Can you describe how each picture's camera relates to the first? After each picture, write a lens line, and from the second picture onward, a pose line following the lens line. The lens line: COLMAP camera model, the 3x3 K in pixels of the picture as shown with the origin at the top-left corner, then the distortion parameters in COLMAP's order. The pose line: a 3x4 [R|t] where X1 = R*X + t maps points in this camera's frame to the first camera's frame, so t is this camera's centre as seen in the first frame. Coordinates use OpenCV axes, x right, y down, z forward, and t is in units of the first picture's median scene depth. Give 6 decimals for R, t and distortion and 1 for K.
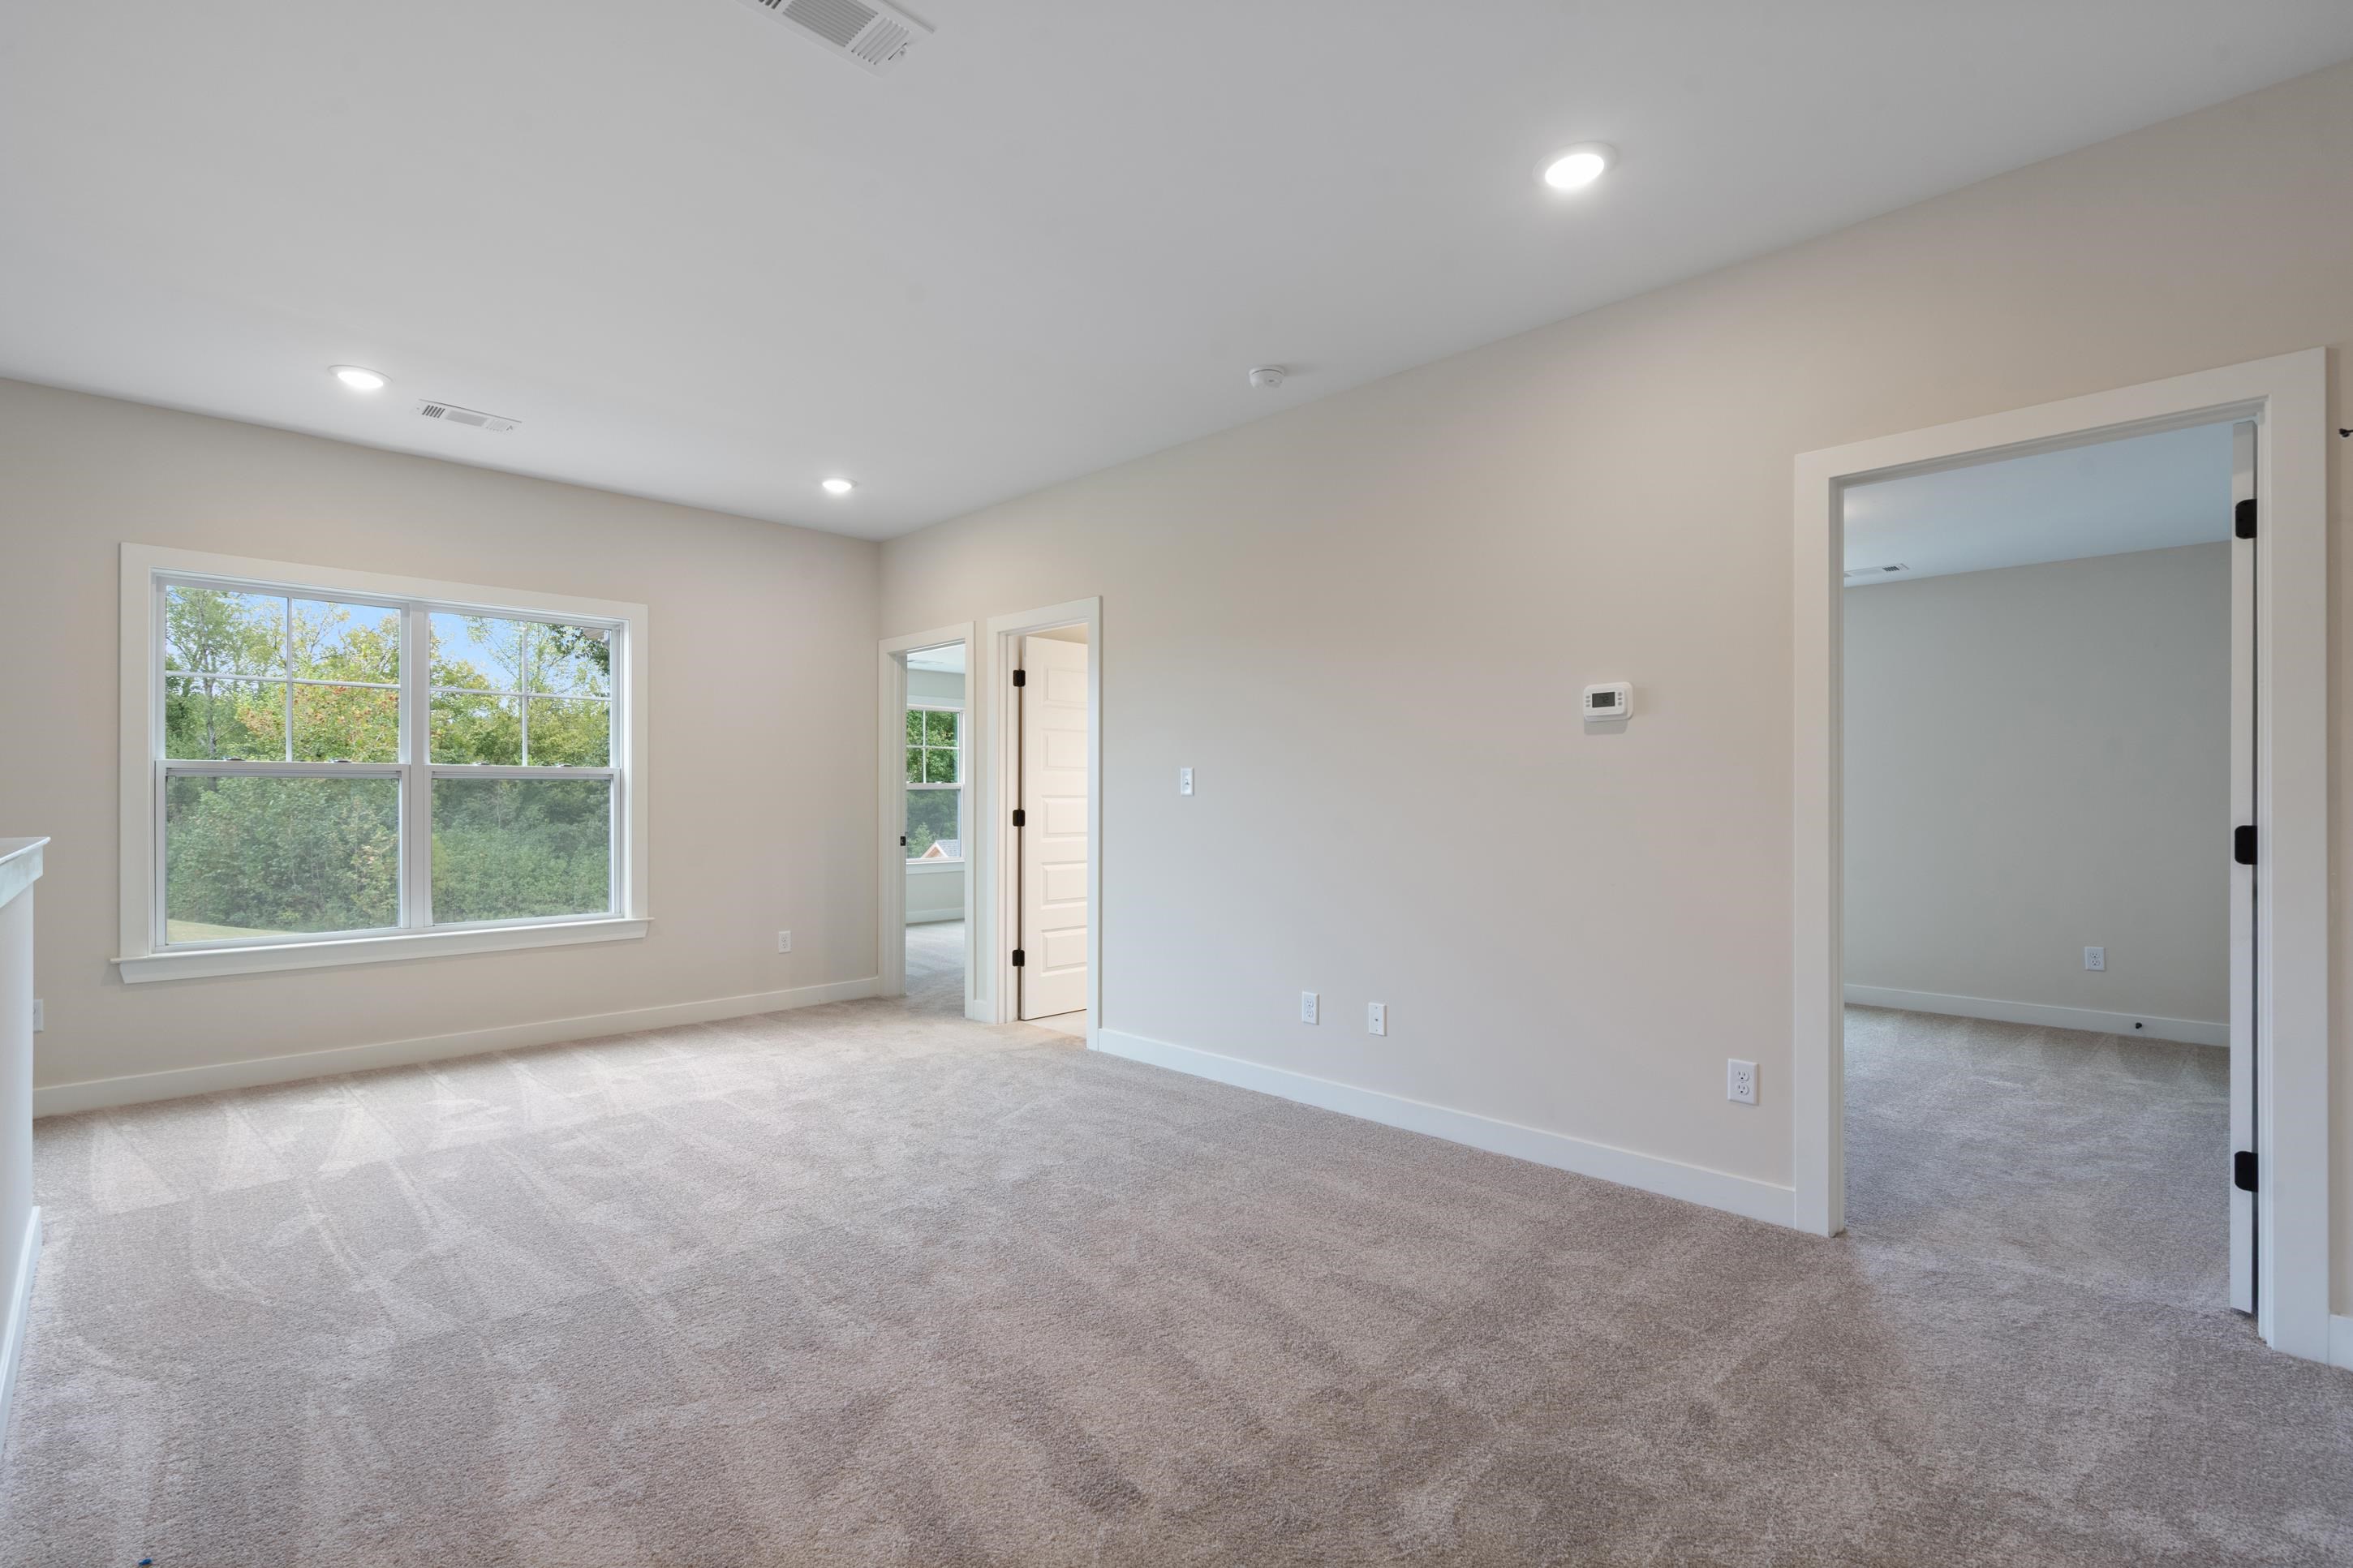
lens RADIAL K [[1036.3, 0, 1176.5], [0, 1036.3, 784.0], [0, 0, 1]] dist [0.021006, 0.000176]
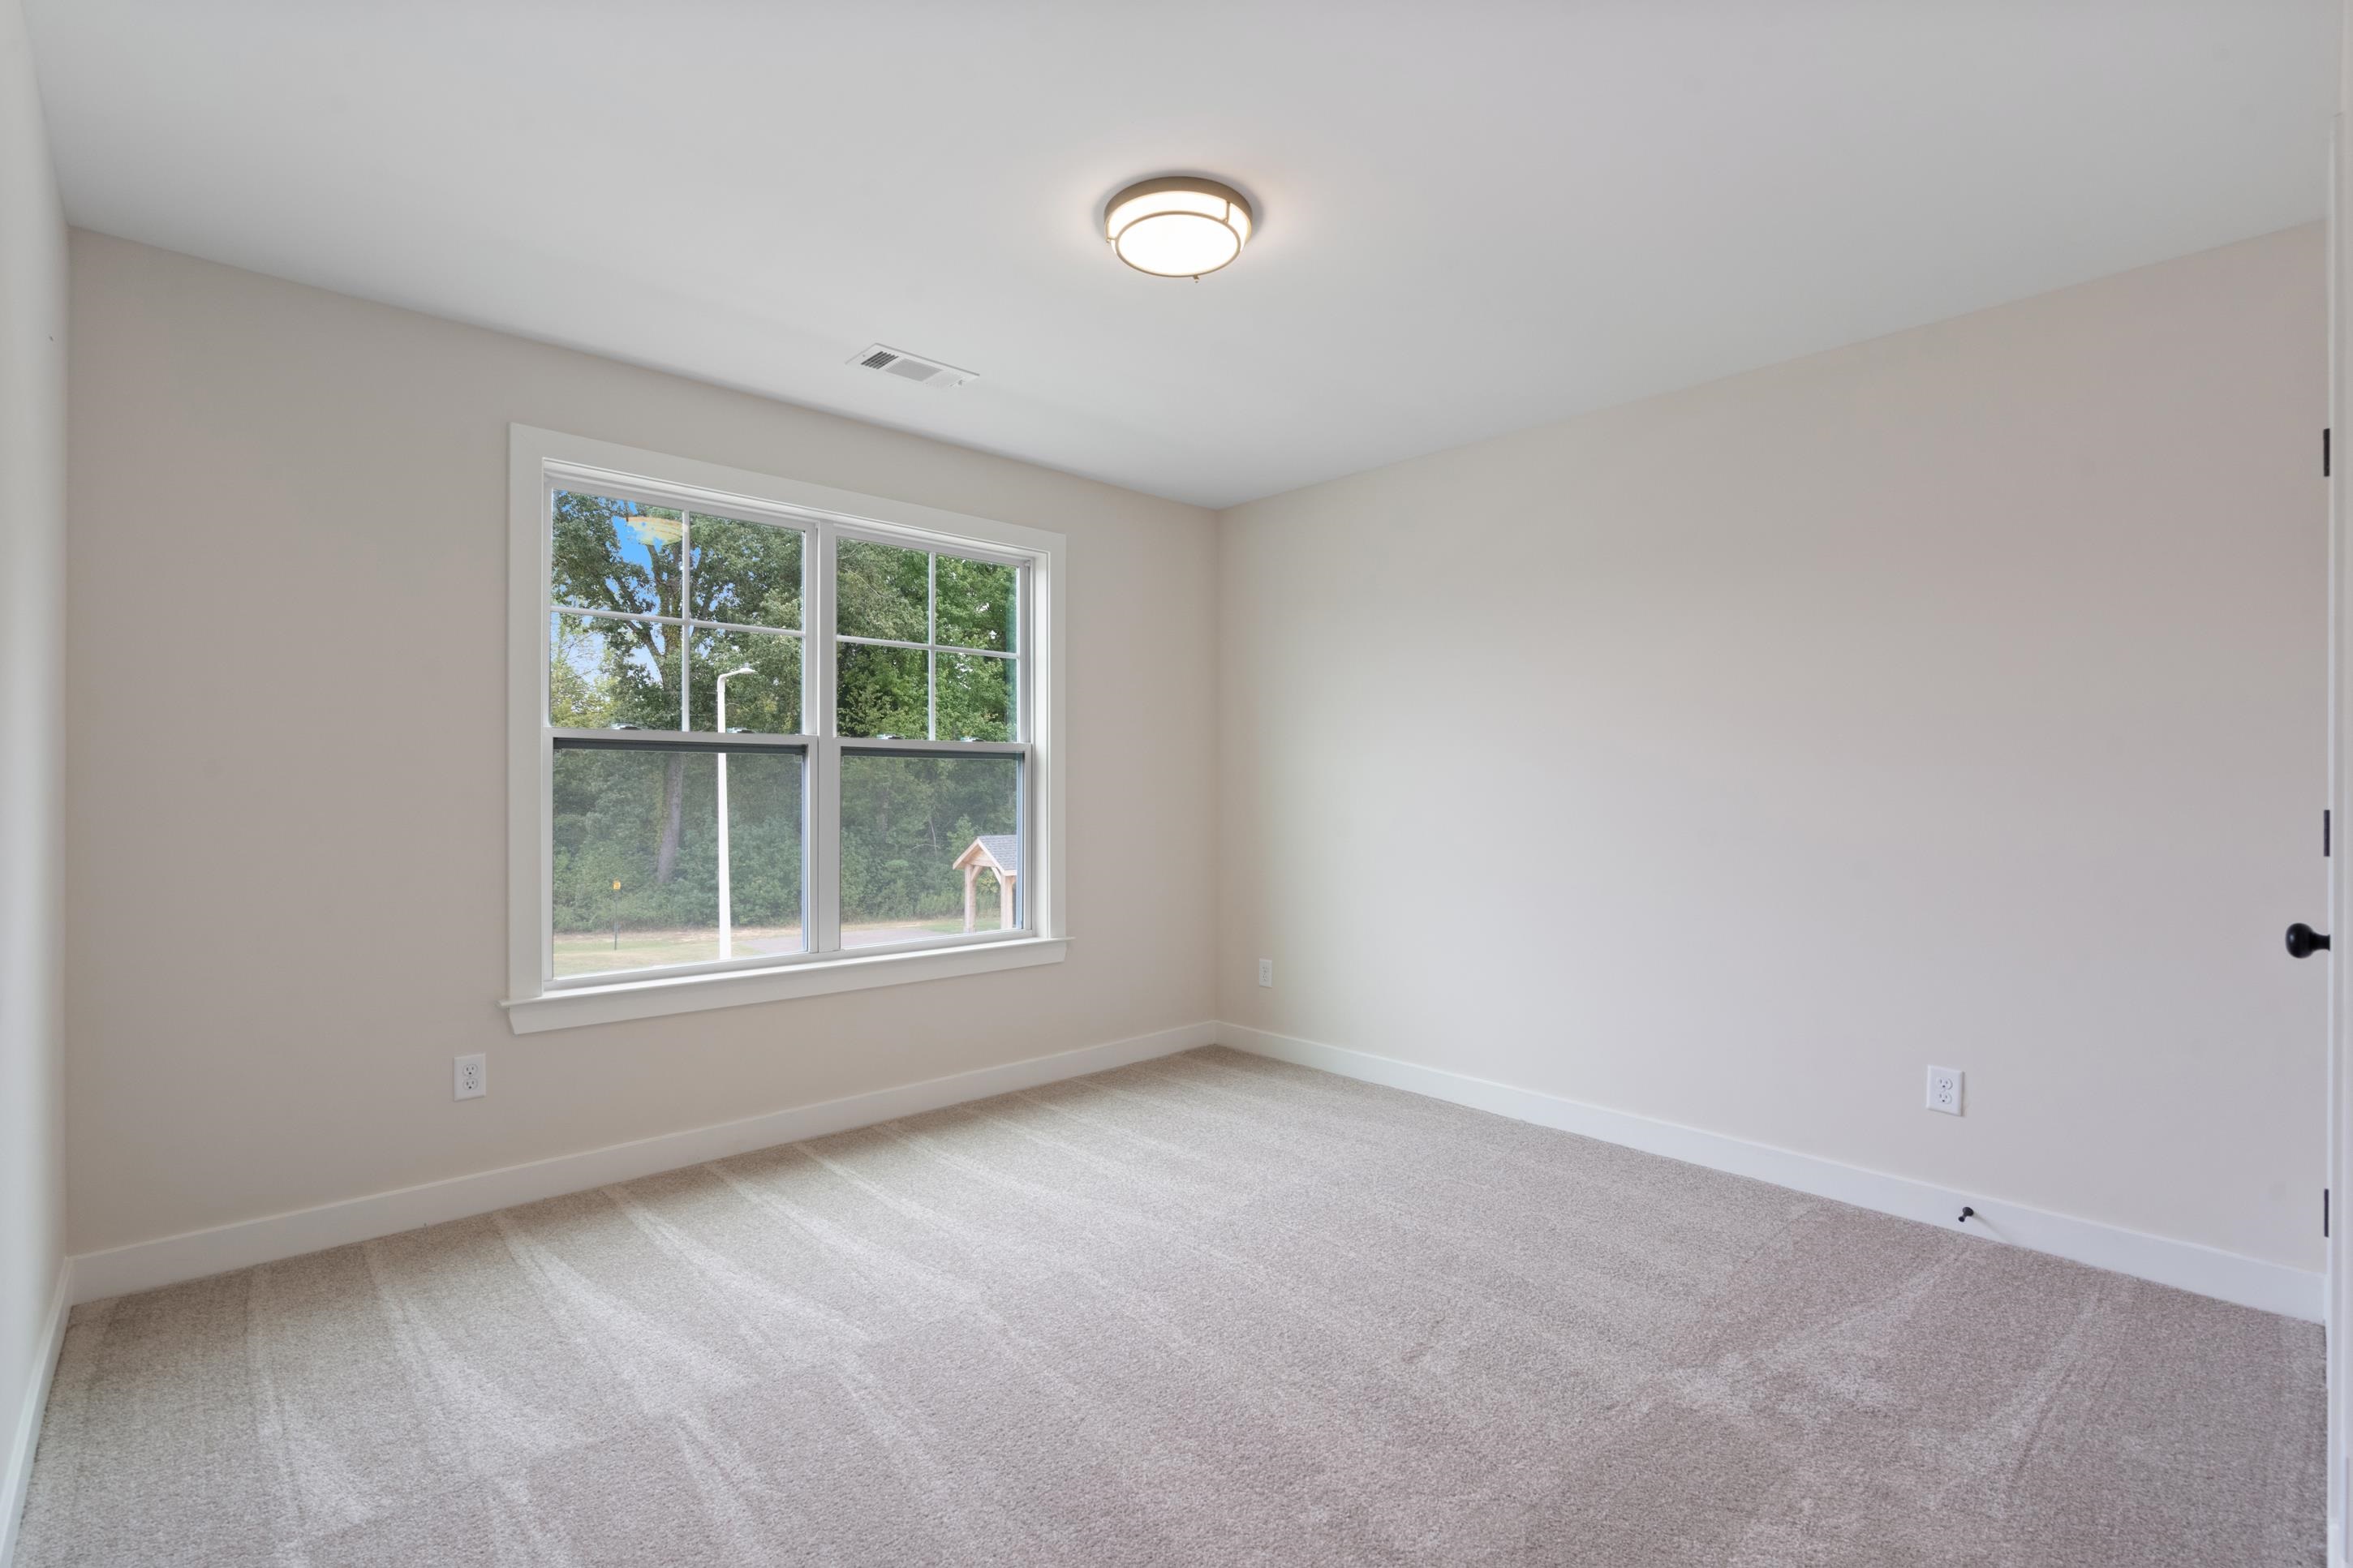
lens RADIAL K [[1077.4, 0, 1176.5], [0, 1077.4, 784.0], [0, 0, 1]] dist [-0.001878, 0.001096]
pose [[0.996456, 0.005126, 0.083964, -0.448111], [-0.005900, 0.999942, 0.008980, 0.005545], [-0.083913, -0.009444, 0.996428, 0.172002]]
